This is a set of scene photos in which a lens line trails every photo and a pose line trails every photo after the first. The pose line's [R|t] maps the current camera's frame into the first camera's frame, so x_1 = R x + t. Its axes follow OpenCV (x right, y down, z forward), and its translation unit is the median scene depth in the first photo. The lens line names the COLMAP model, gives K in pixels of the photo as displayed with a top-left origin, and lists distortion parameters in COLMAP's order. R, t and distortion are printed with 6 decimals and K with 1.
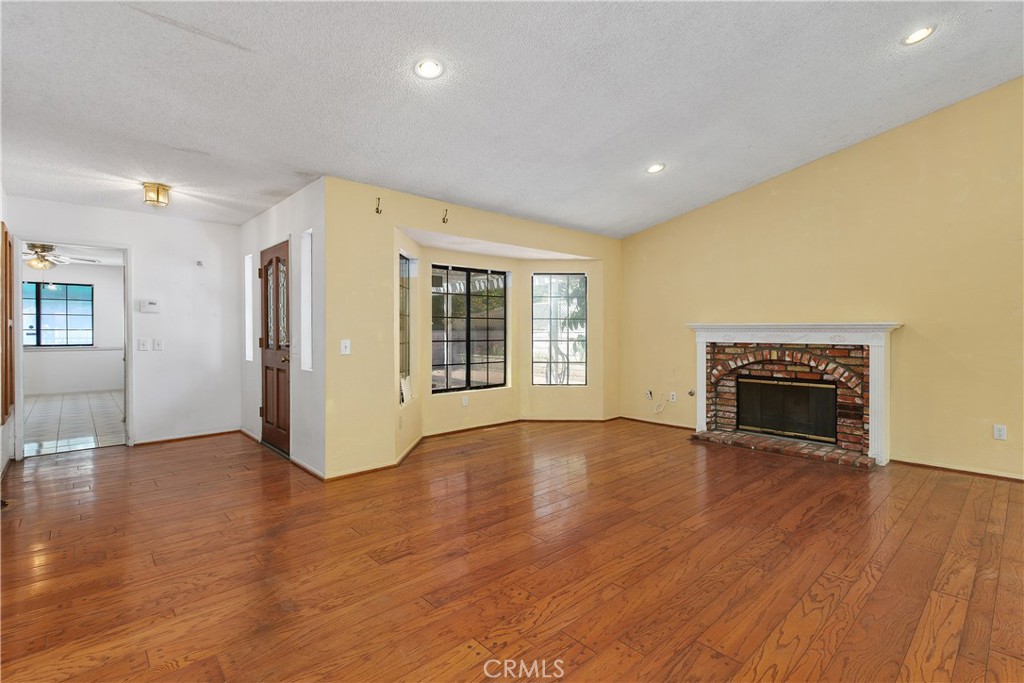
lens RADIAL K [[473.3, 0, 515.2], [0, 473.3, 334.6], [0, 0, 1]] dist [0.001493, -0.000432]
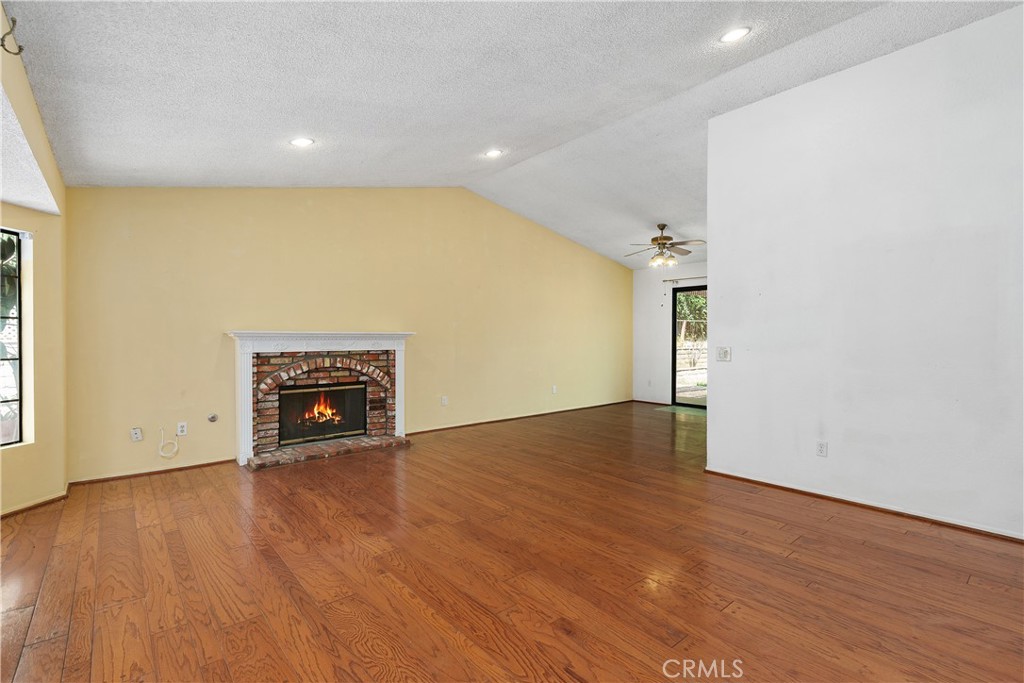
lens RADIAL K [[473.3, 0, 513.8], [0, 473.3, 341.8], [0, 0, 1]] dist [0.001493, -0.000432]
pose [[0.045660, -0.008859, 0.998918, -0.466094], [0.011327, 0.999901, 0.008350, -0.006138], [-0.998893, 0.010934, 0.045755, 0.541817]]
